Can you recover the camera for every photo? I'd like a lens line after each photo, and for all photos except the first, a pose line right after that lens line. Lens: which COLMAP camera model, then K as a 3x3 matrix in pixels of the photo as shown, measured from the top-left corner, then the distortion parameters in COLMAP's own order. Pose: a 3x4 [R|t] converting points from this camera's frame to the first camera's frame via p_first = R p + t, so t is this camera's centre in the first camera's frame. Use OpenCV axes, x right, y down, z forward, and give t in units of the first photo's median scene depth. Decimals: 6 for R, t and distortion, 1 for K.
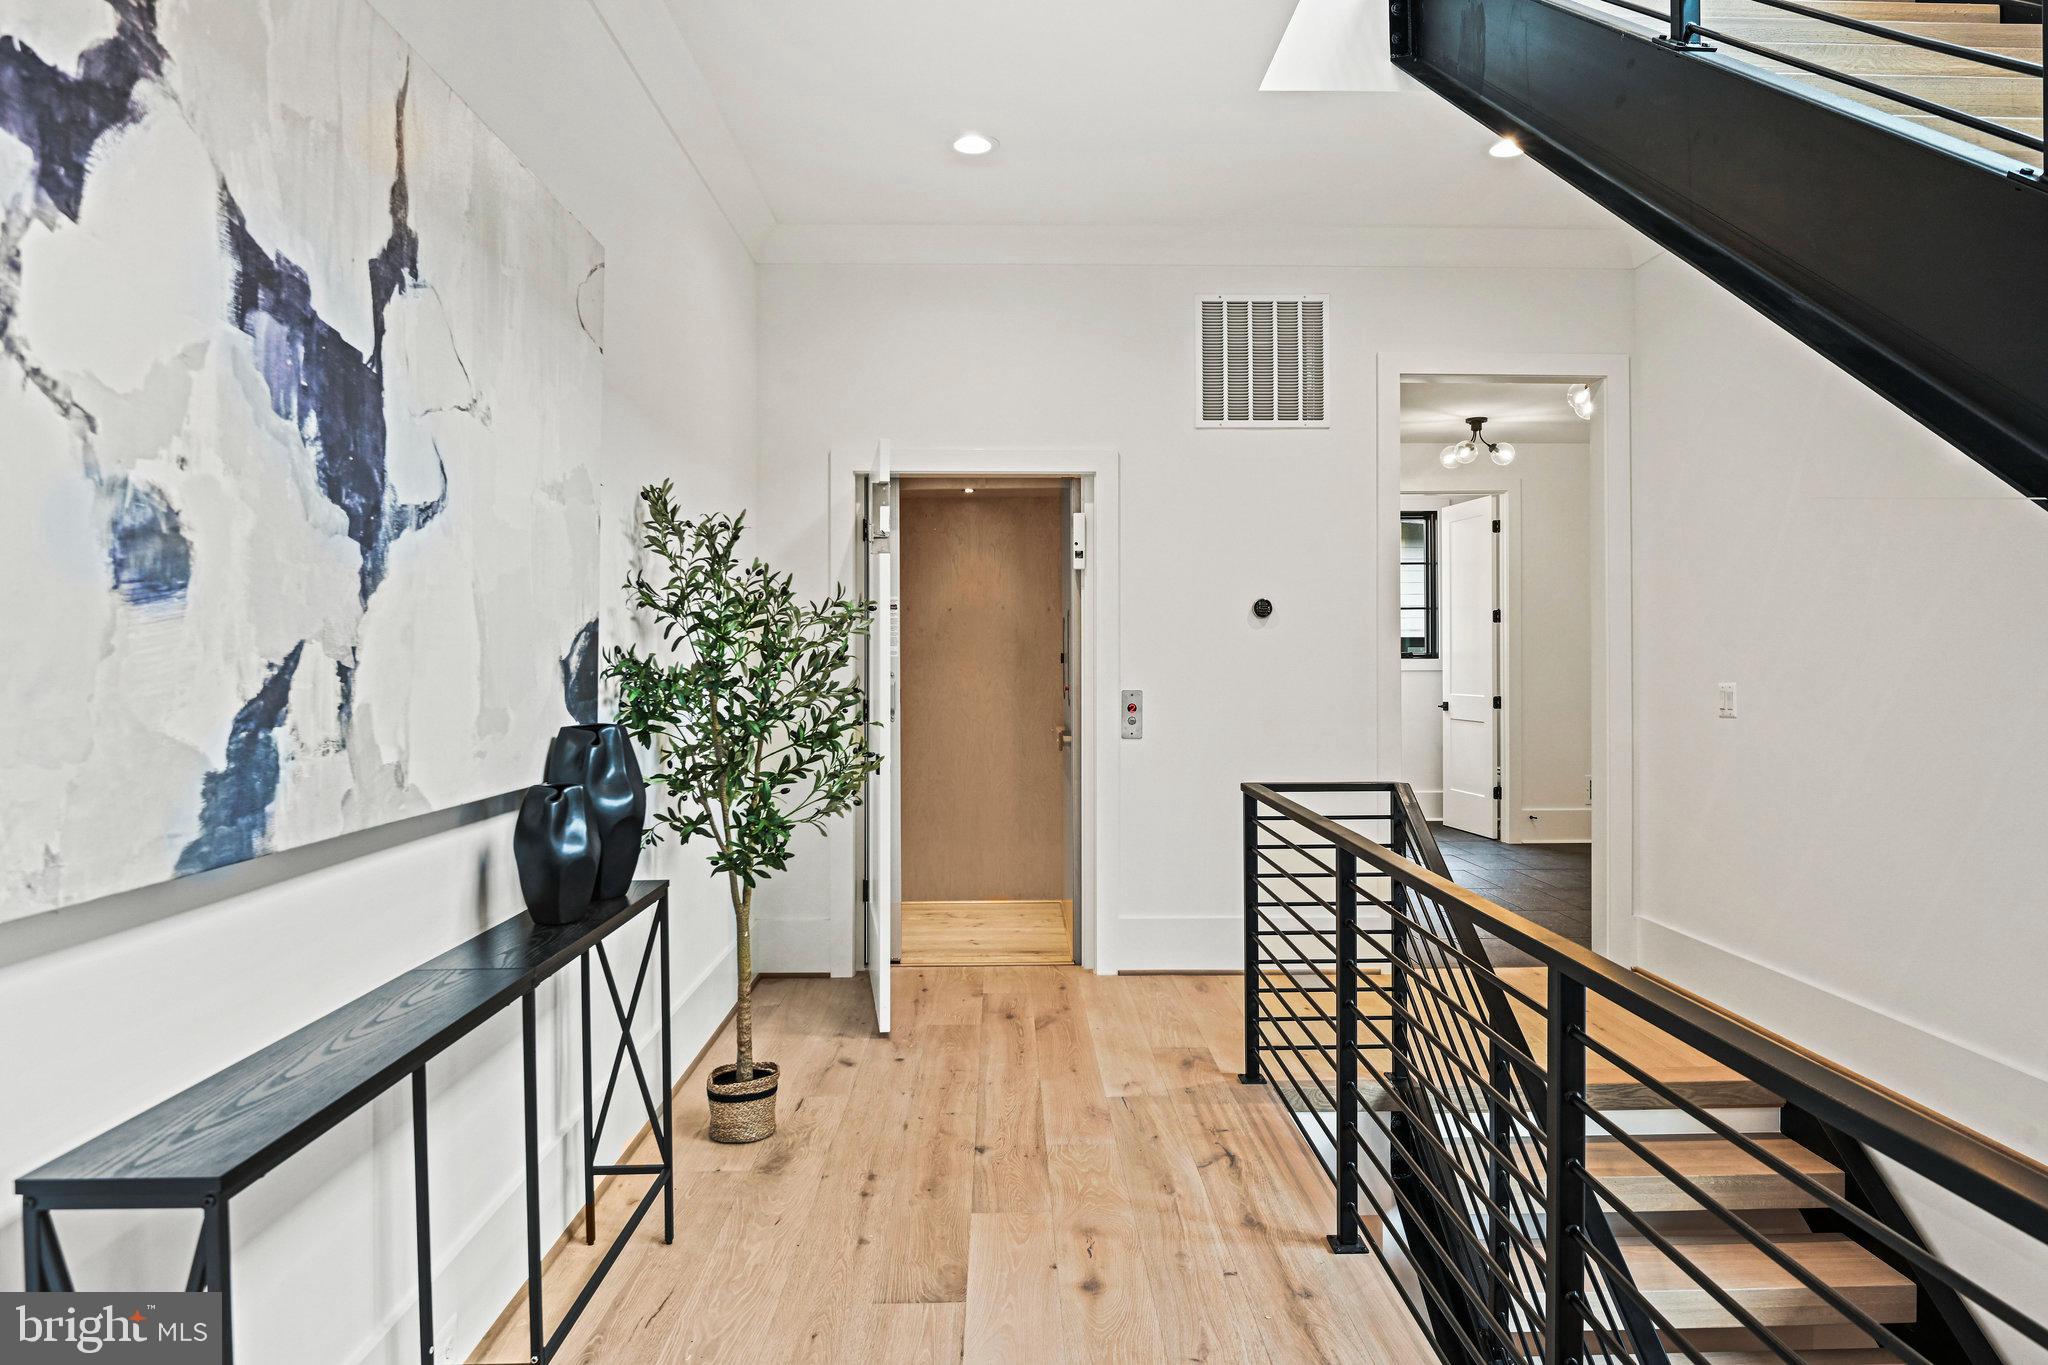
lens RADIAL K [[1236.6, 0, 1025.6], [0, 1236.6, 683.9], [0, 0, 1]] dist [0.005379, 0.001291]
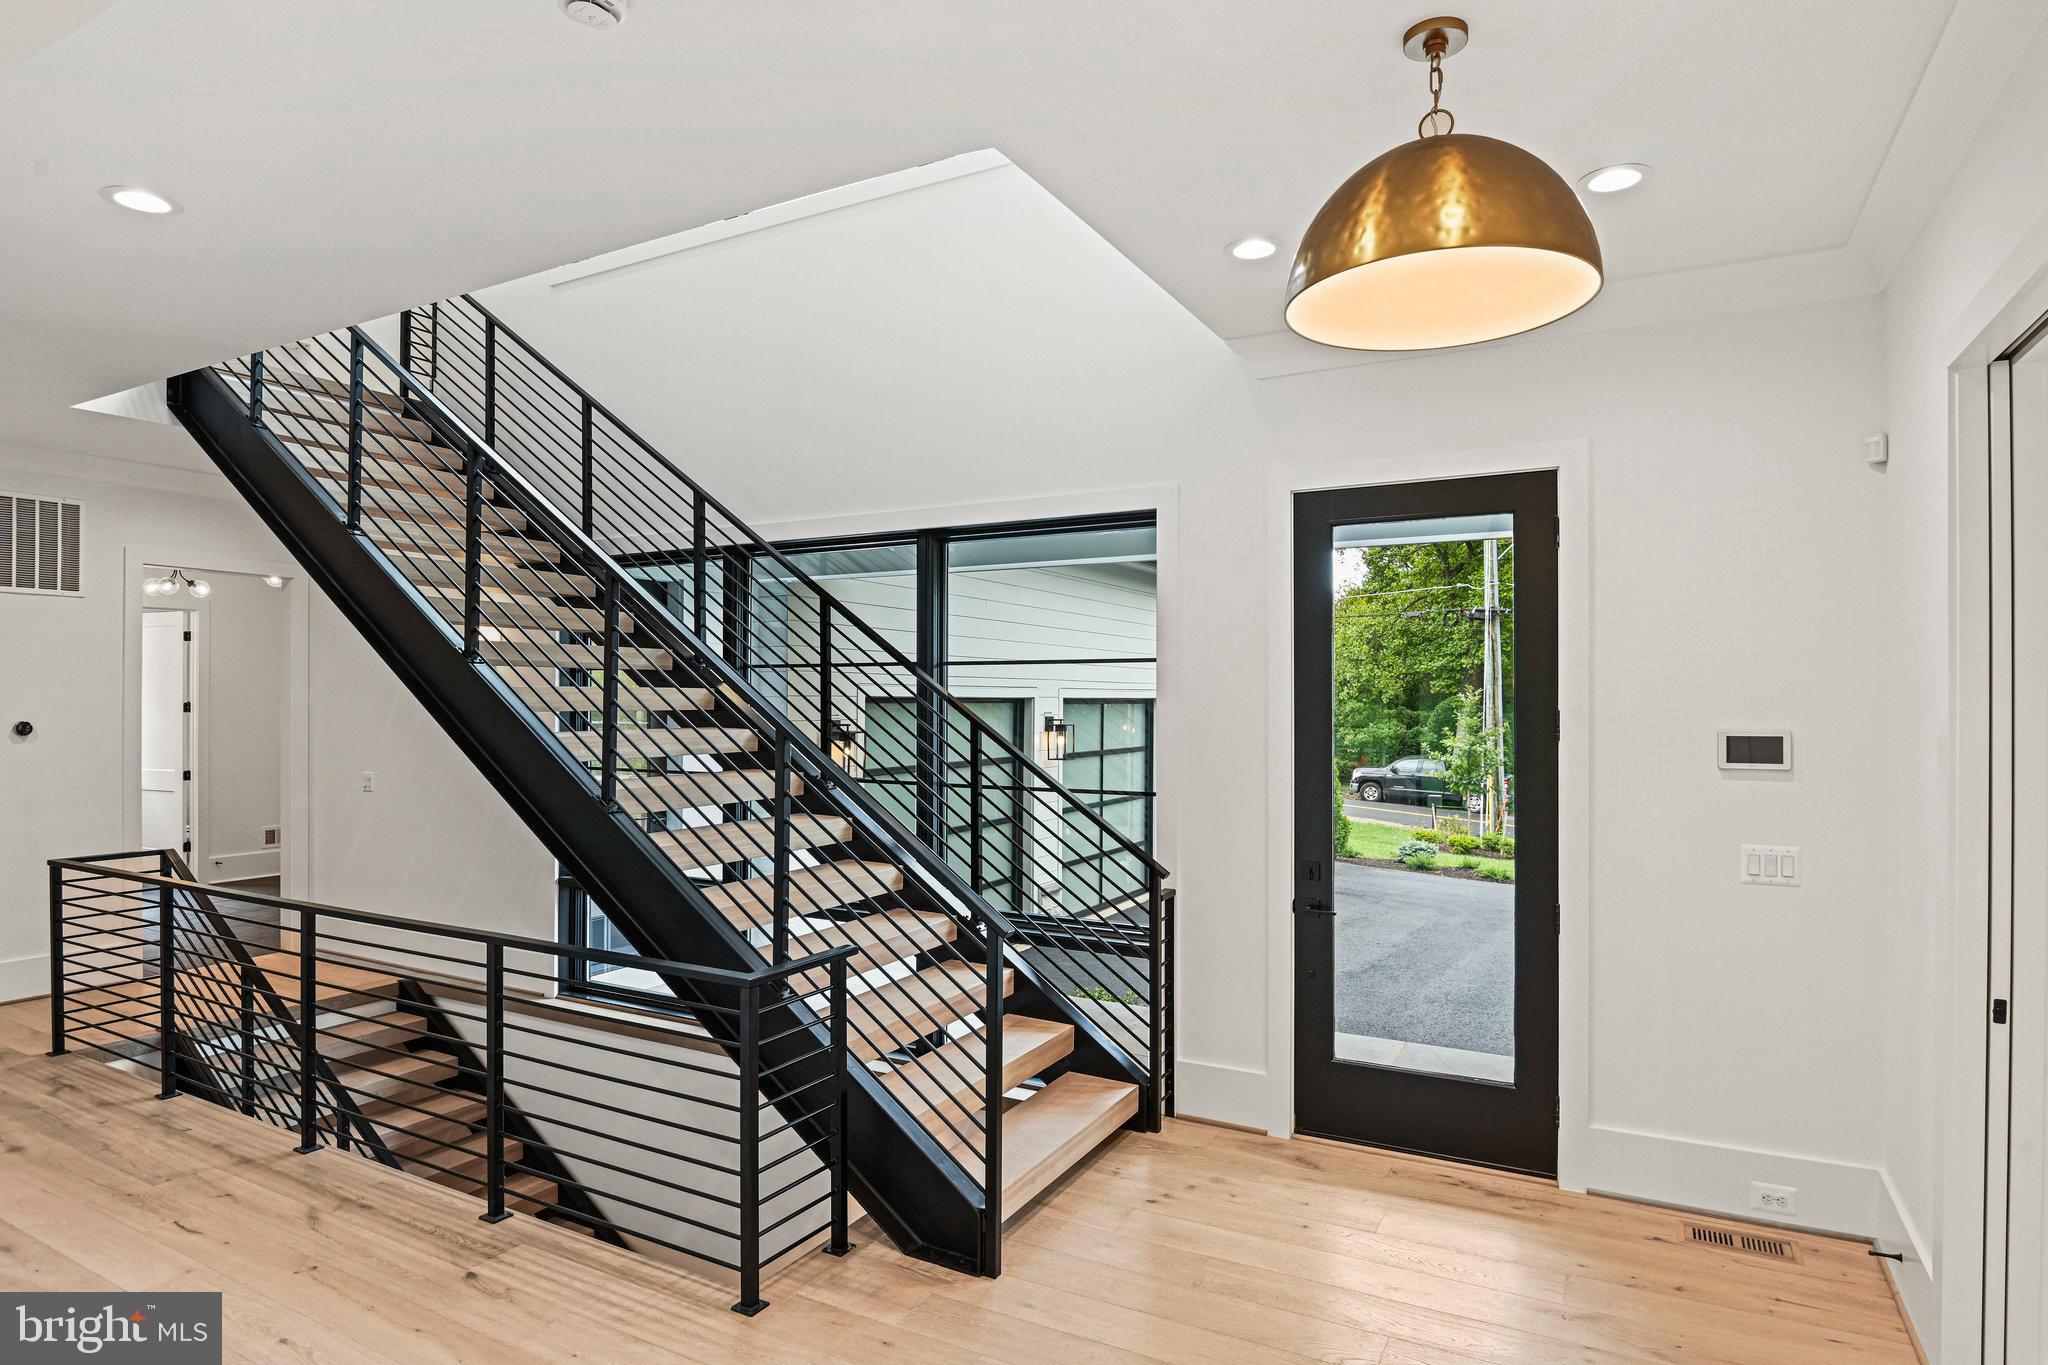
lens RADIAL K [[1135.0, 0, 1019.7], [0, 1135.0, 694.7], [0, 0, 1]] dist [-0.005058, -0.000578]
pose [[0.507441, 0.014988, 0.861556, -0.318645], [0.005353, 0.999775, -0.020545, -0.066697], [-0.861670, 0.015037, 0.507247, -0.557233]]
